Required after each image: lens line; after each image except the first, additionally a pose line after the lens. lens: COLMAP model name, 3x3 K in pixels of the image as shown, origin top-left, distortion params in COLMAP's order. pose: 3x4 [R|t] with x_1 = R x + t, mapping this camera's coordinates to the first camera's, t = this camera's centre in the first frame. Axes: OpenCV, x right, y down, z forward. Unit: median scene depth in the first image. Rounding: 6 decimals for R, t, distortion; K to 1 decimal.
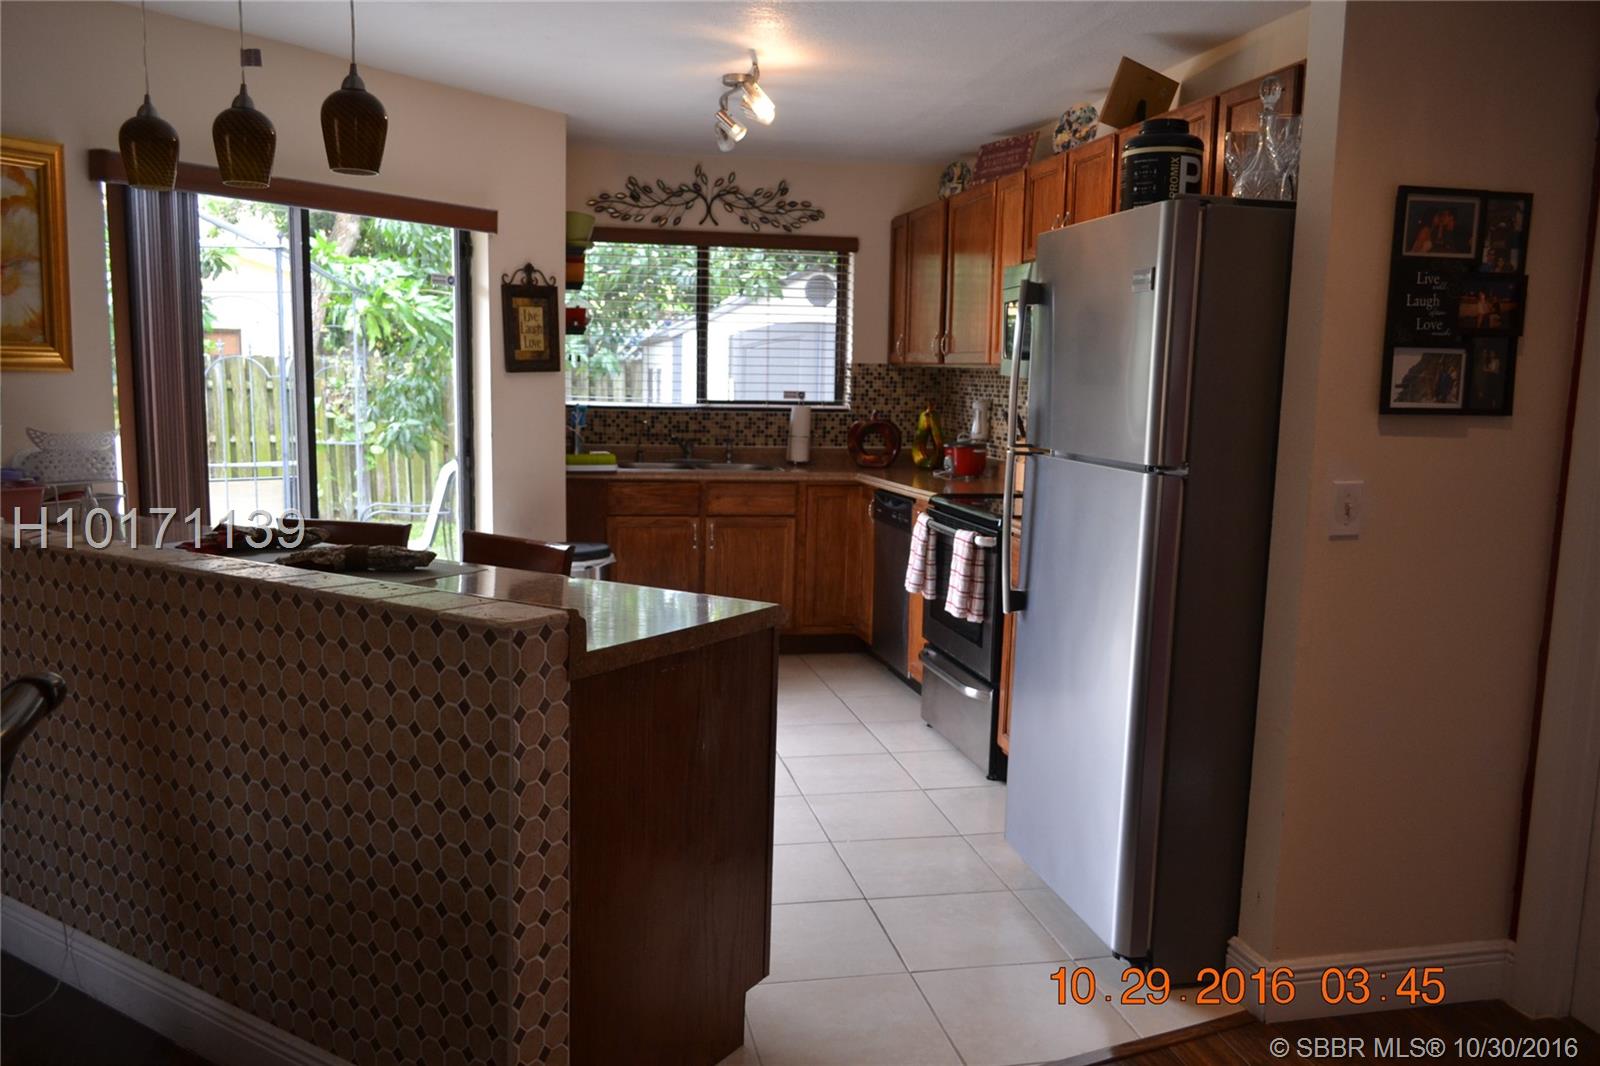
lens RADIAL K [[1255.1, 0, 796.6], [0, 1255.1, 534.3], [0, 0, 1]] dist [-0.025419, 0.009972]
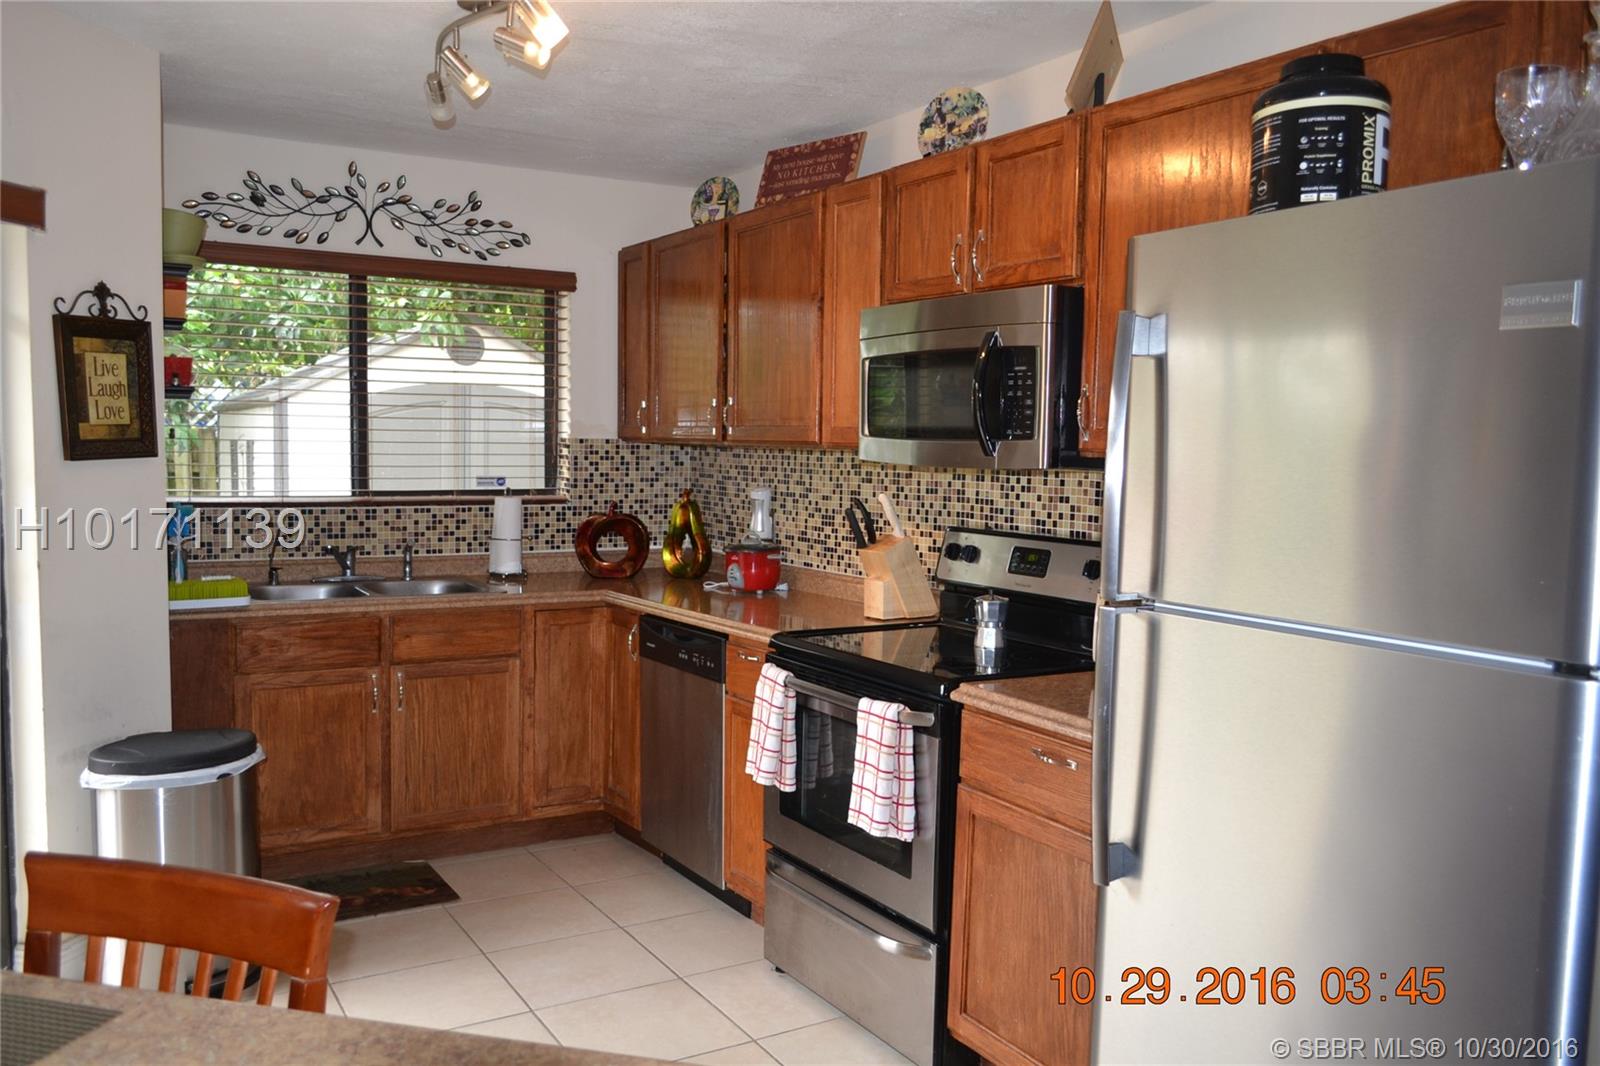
lens RADIAL K [[1255.1, 0, 802.7], [0, 1255.1, 540.4], [0, 0, 1]] dist [-0.025419, 0.009972]
pose [[0.943075, -0.029670, 0.331253, -0.082298], [0.044870, 0.998257, -0.038331, -0.044450], [-0.329538, 0.051012, 0.942763, 0.274432]]
